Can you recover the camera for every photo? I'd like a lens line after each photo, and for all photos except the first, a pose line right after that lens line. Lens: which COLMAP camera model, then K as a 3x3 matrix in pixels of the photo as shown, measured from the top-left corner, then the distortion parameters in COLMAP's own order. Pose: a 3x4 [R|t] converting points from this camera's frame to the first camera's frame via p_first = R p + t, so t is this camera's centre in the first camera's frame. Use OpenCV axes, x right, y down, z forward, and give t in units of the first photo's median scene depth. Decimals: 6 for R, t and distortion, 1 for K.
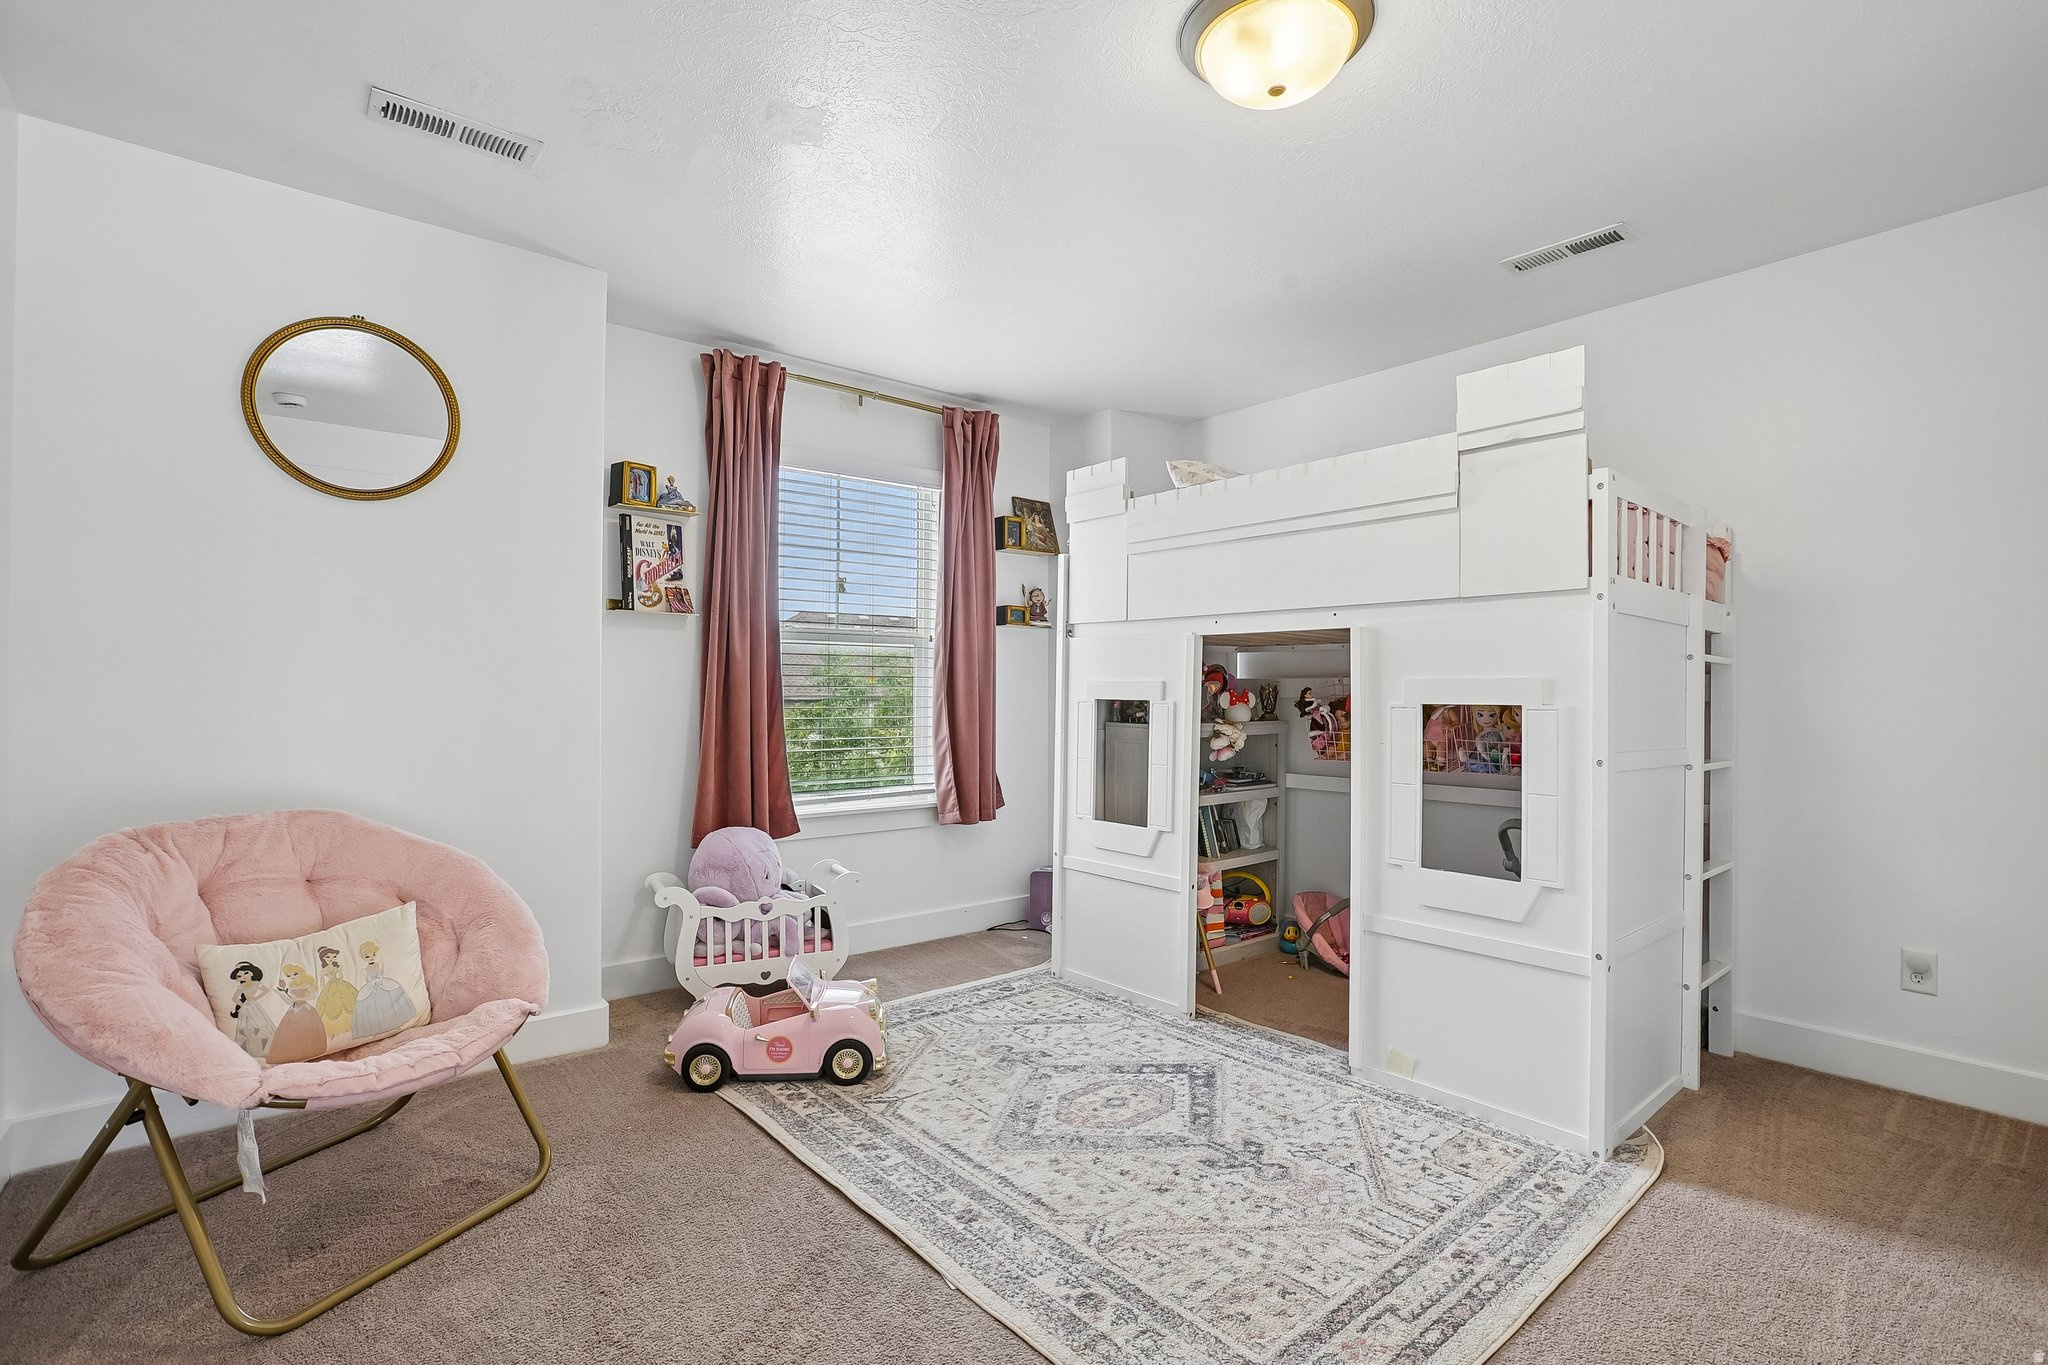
lens RADIAL K [[943.7, 0, 1041.7], [0, 943.7, 692.5], [0, 0, 1]] dist [-0.024434, 0.007015]
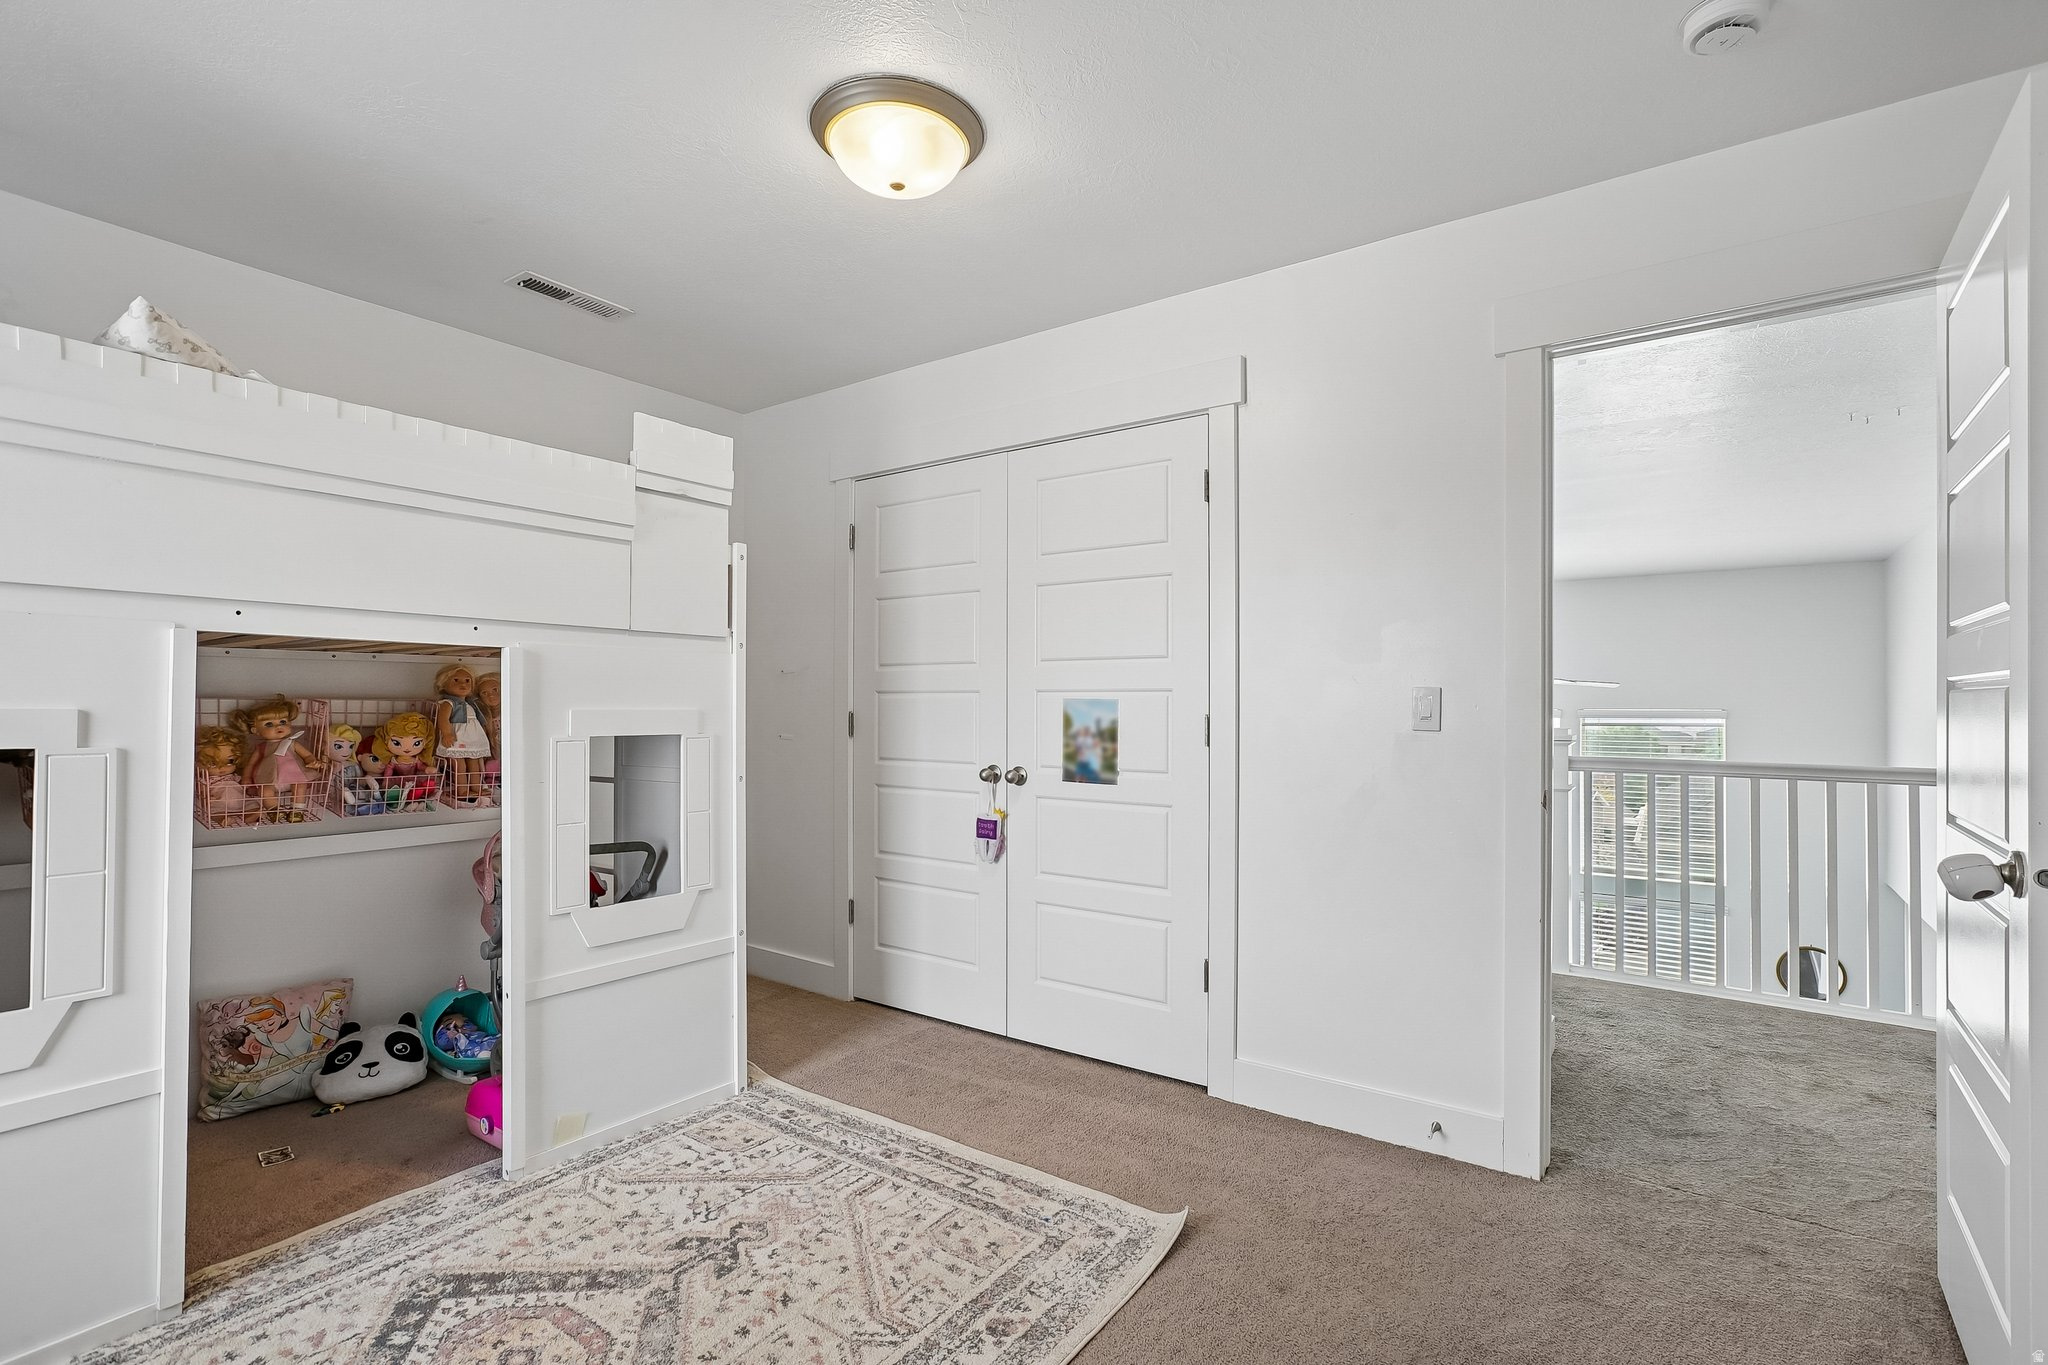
lens RADIAL K [[943.7, 0, 1033.2], [0, 943.7, 698.8], [0, 0, 1]] dist [-0.024434, 0.007015]
pose [[-0.237059, 0.003301, 0.971490, -0.649172], [-0.004811, 0.999978, -0.004571, -0.023812], [-0.971483, -0.005757, -0.237038, 0.822640]]
